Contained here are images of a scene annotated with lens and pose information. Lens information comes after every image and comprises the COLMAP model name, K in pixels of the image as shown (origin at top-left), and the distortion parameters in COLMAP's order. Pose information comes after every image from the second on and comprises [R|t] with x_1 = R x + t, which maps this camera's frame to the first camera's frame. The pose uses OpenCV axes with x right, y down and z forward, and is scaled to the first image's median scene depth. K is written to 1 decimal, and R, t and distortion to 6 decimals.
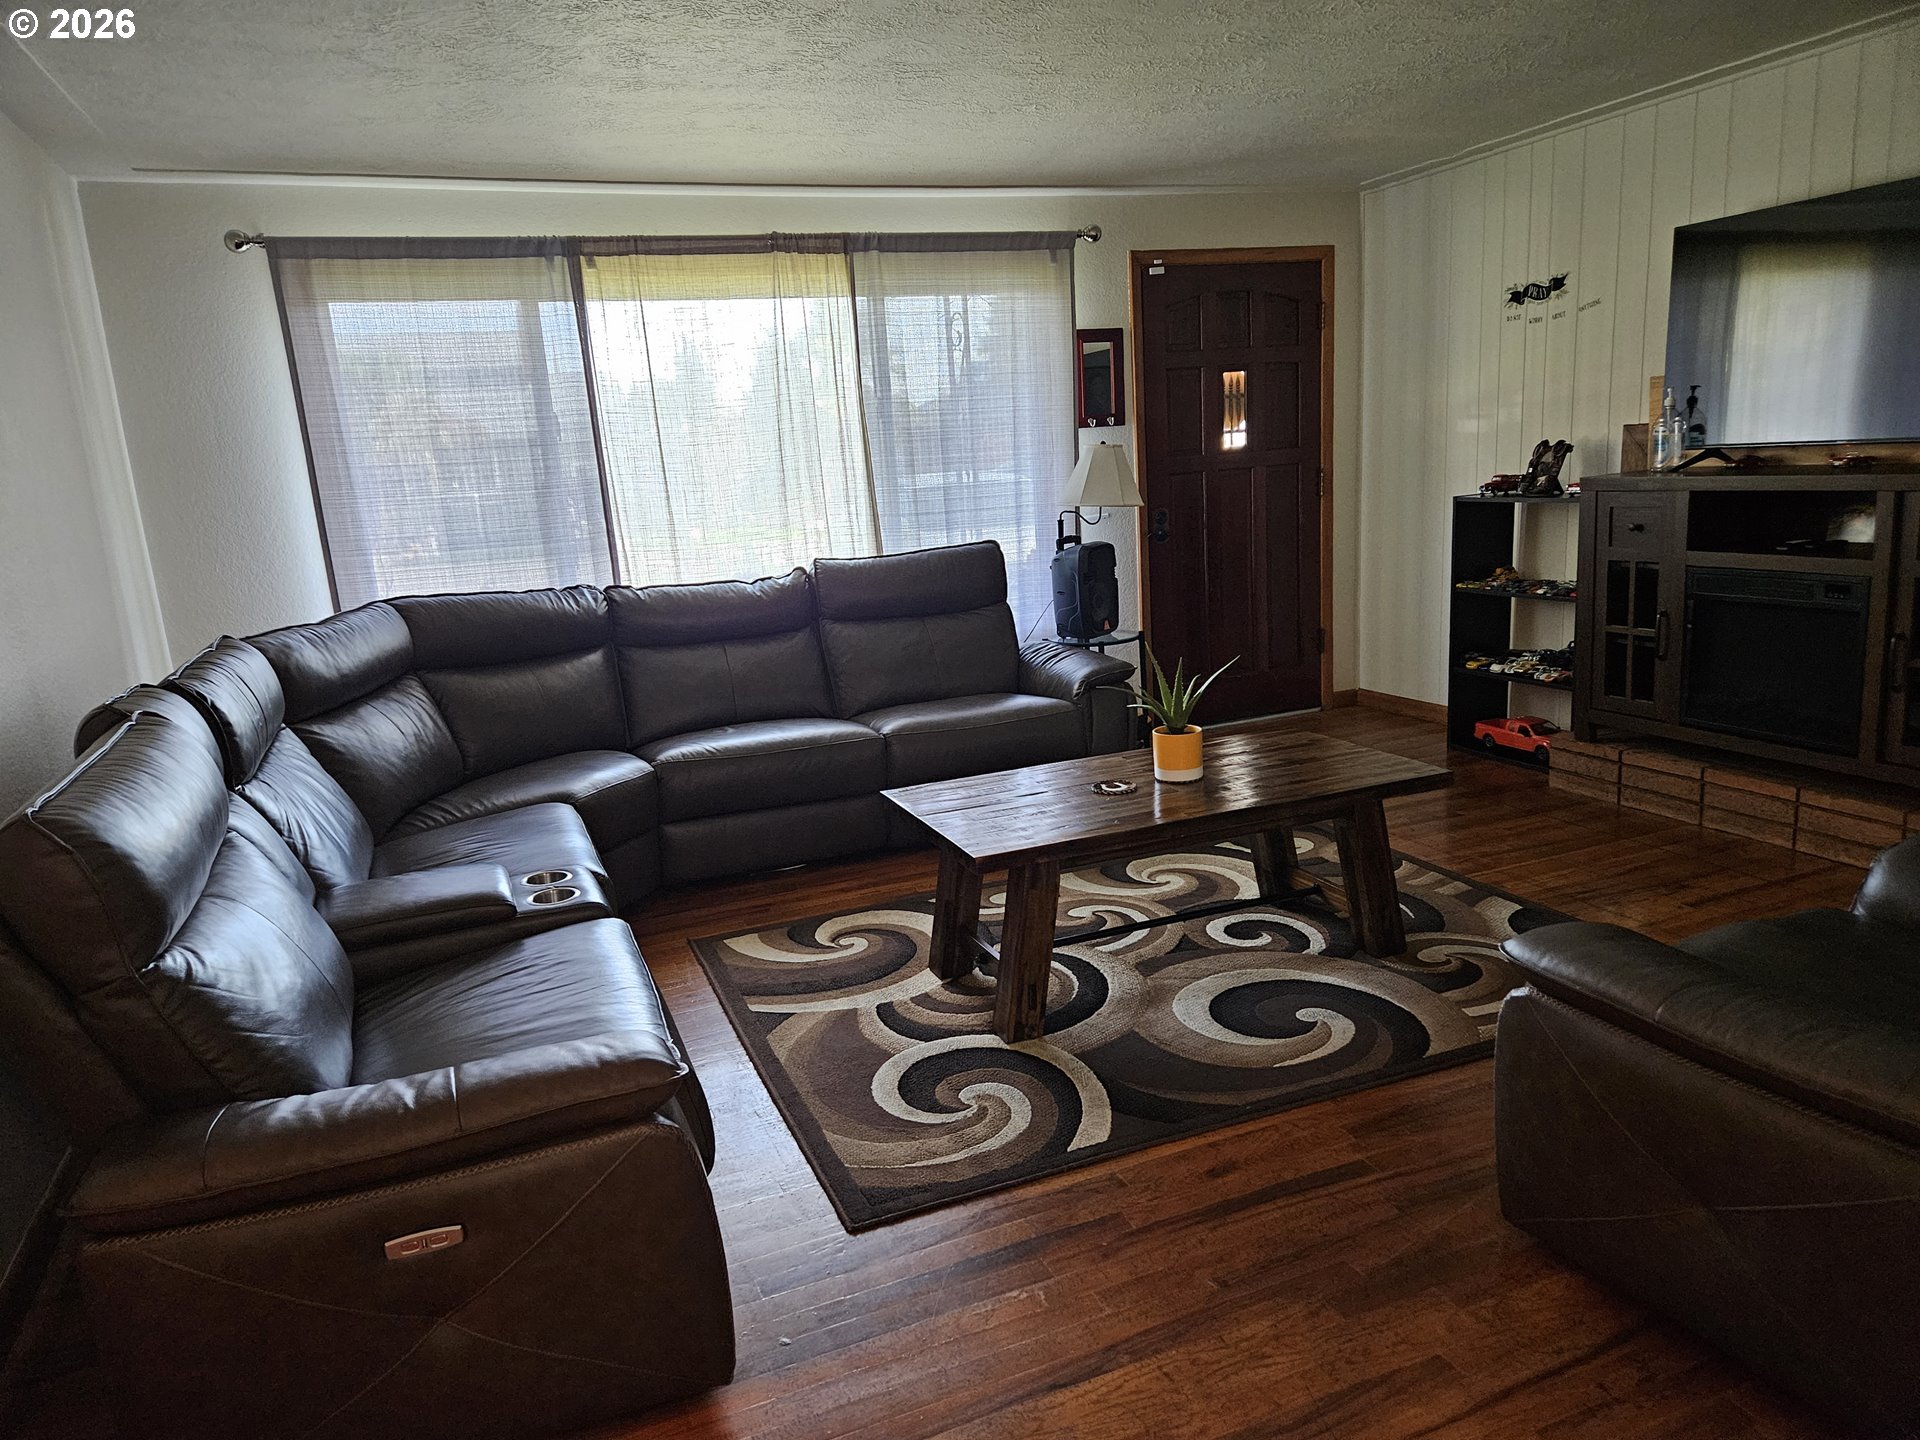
lens RADIAL K [[1287.4, 0, 954.6], [0, 1287.4, 726.1], [0, 0, 1]] dist [0.078641, -0.047063]
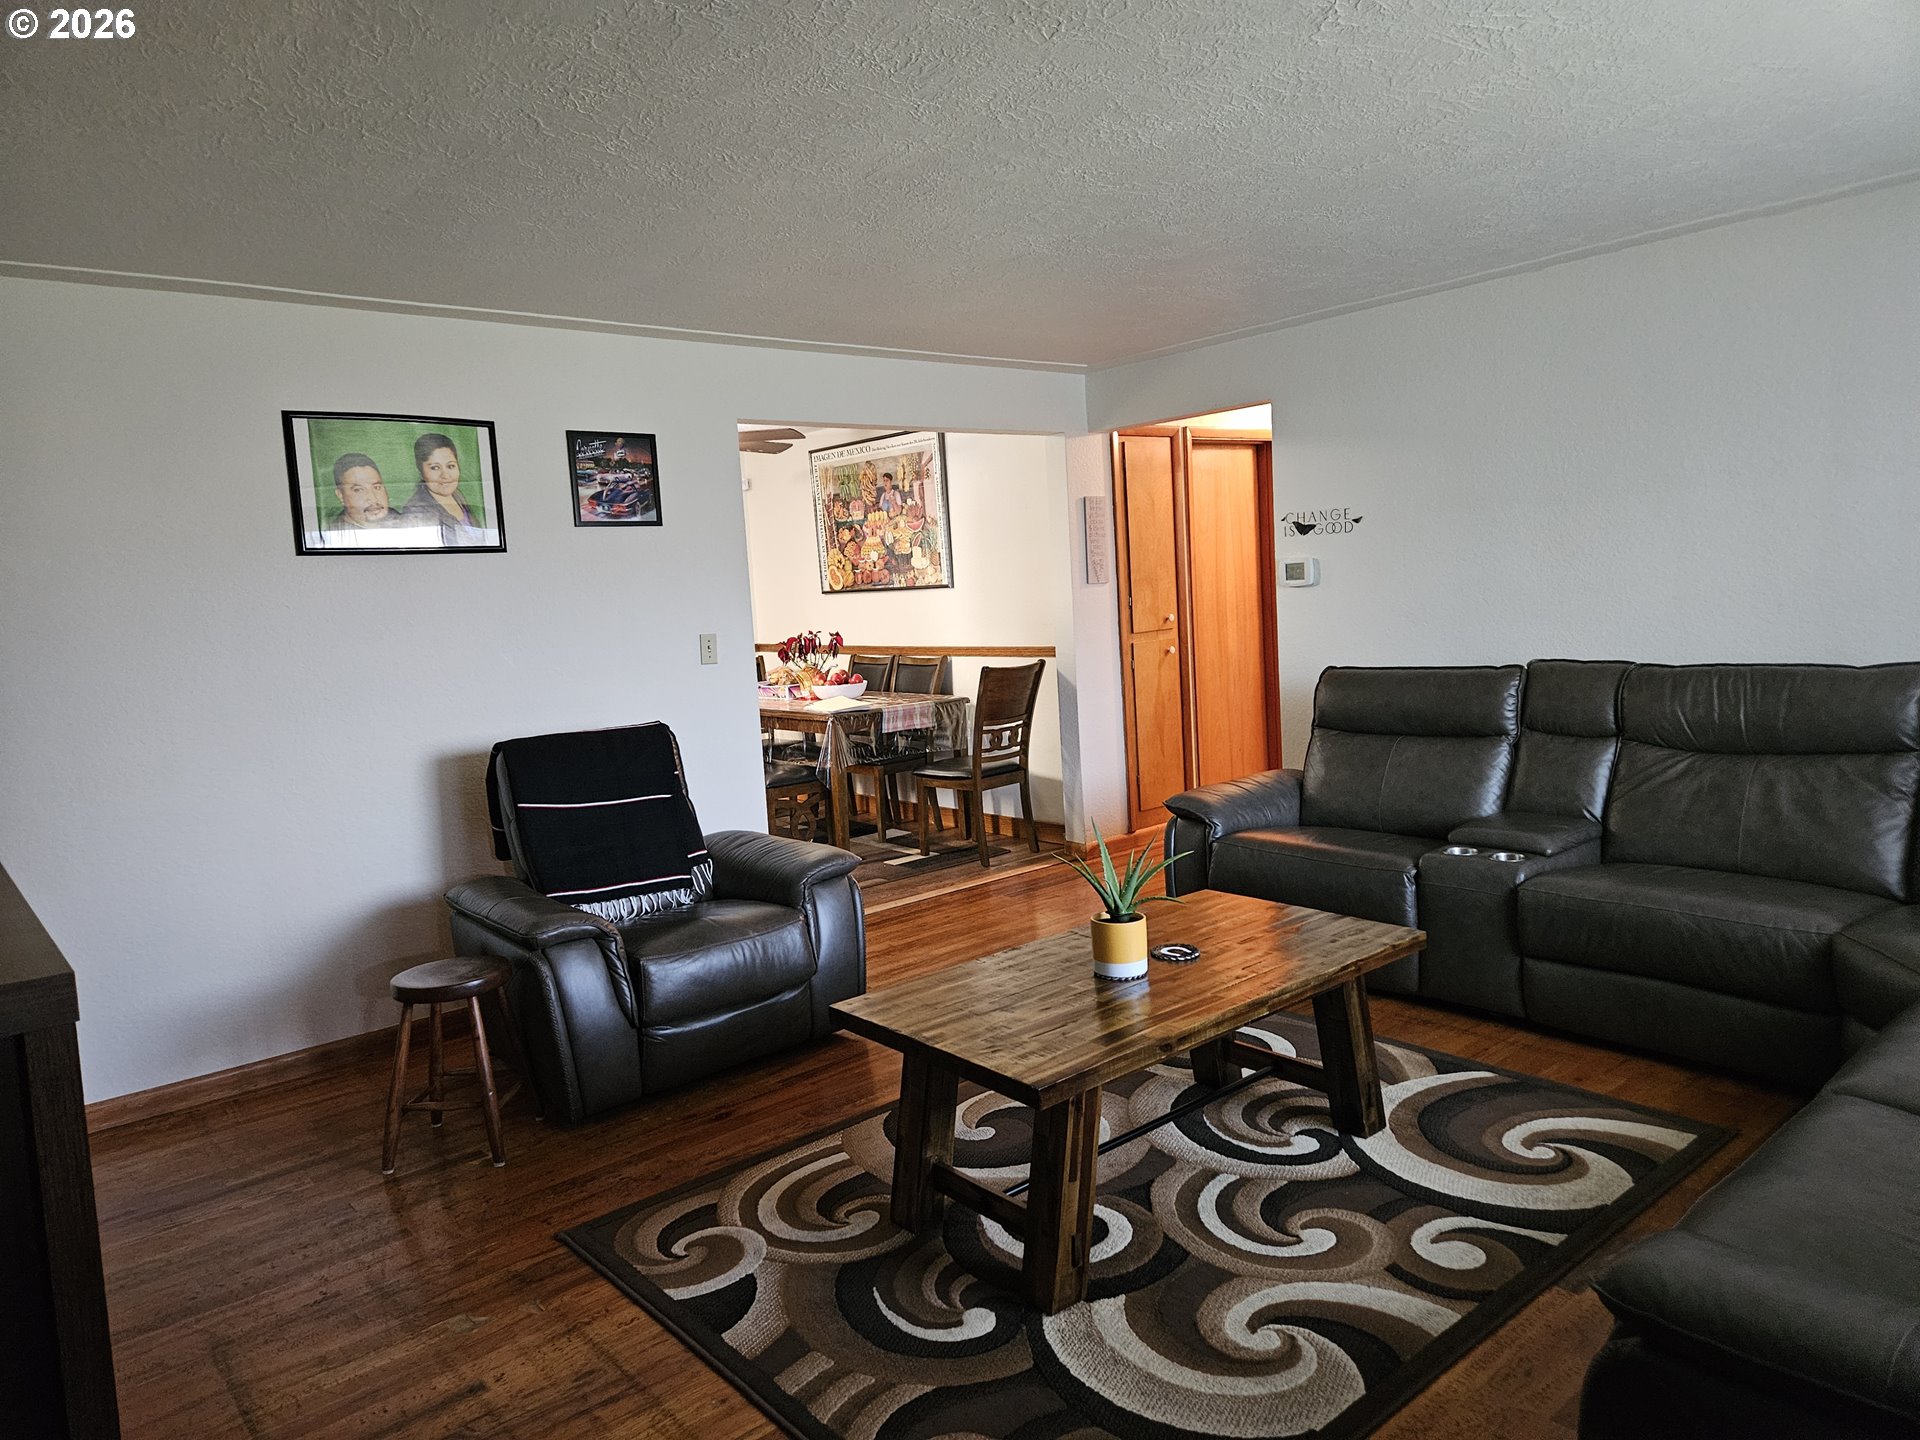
lens RADIAL K [[1287.4, 0, 956.3], [0, 1287.4, 718.0], [0, 0, 1]] dist [0.078641, -0.047063]
pose [[-0.941109, 0.159813, -0.297948, 0.493654], [0.059496, 0.945763, 0.319362, -0.397603], [0.332827, 0.282828, -0.899575, 1.641112]]
